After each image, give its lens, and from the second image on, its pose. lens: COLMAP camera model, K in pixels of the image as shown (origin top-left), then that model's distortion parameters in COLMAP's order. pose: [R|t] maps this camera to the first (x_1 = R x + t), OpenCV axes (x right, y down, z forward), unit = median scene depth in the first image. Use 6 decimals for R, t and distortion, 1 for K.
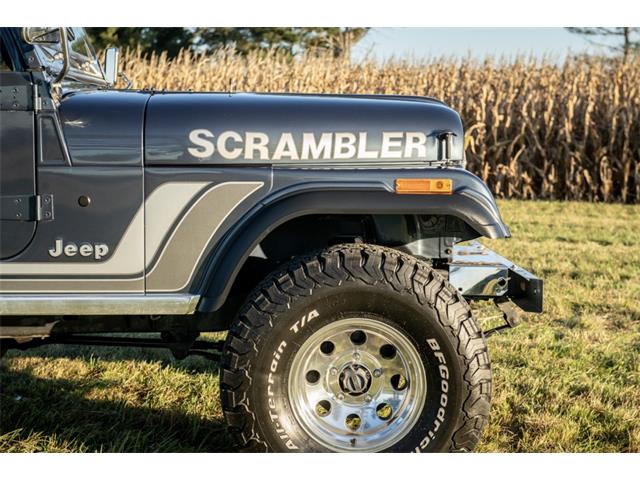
lens RADIAL K [[1238.9, 0, 374.2], [0, 1238.9, 239.3], [0, 0, 1]] dist [0.023235, -0.023099]
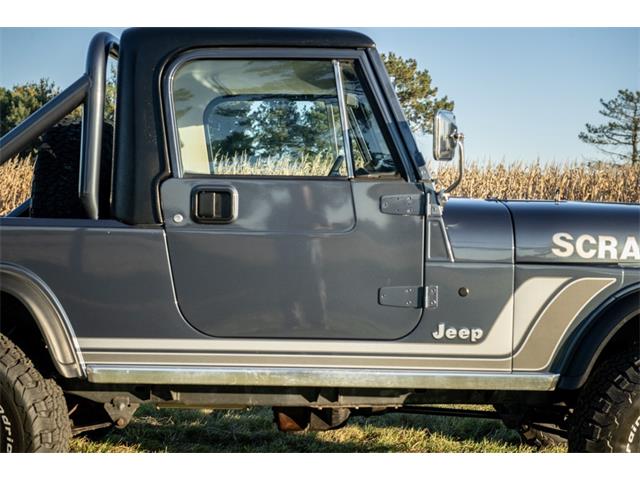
lens RADIAL K [[1094.8, 0, 321.7], [0, 1094.8, 224.0], [0, 0, 1]] dist [0.058710, -0.114445]
pose [[0.999337, 0.015788, -0.032804, -0.332207], [-0.018555, 0.996138, -0.085815, -0.002960], [0.031322, 0.086366, 0.995771, -0.050198]]
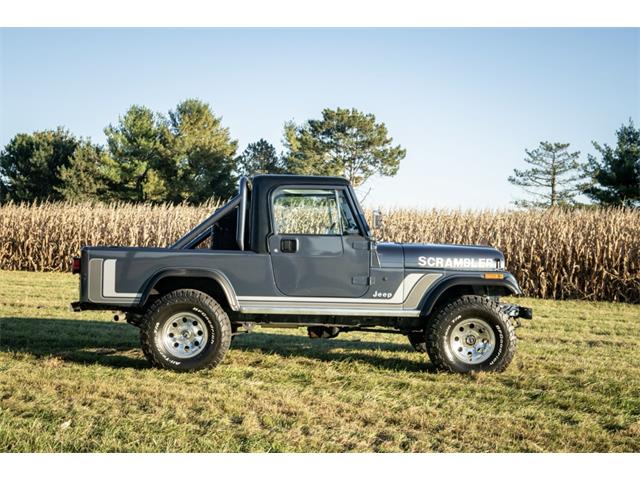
lens RADIAL K [[1149.4, 0, 320.2], [0, 1149.4, 224.8], [0, 0, 1]] dist [0.027897, 0.081830]
pose [[0.999794, 0.020185, 0.002280, -0.398897], [-0.019821, 0.993964, -0.107904, 0.145641], [-0.004444, 0.107837, 0.994159, -1.842155]]
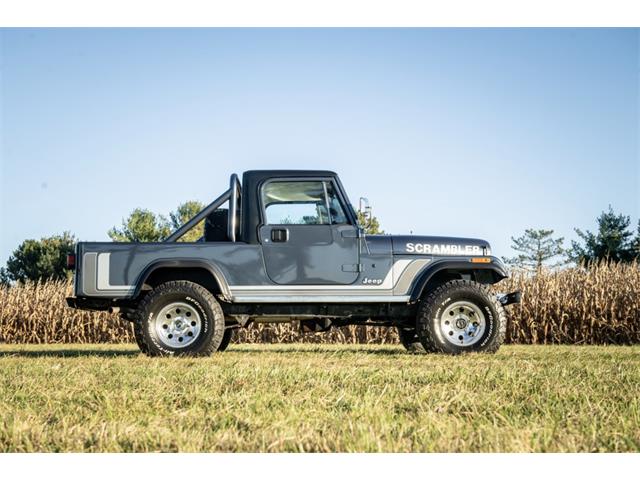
lens RADIAL K [[1094.8, 0, 321.7], [0, 1094.8, 224.0], [0, 0, 1]] dist [0.058710, -0.114445]
pose [[0.999945, -0.009805, 0.003789, -0.371739], [0.010417, 0.972481, -0.232748, 0.506824], [-0.001402, 0.232775, 0.972530, -1.712490]]
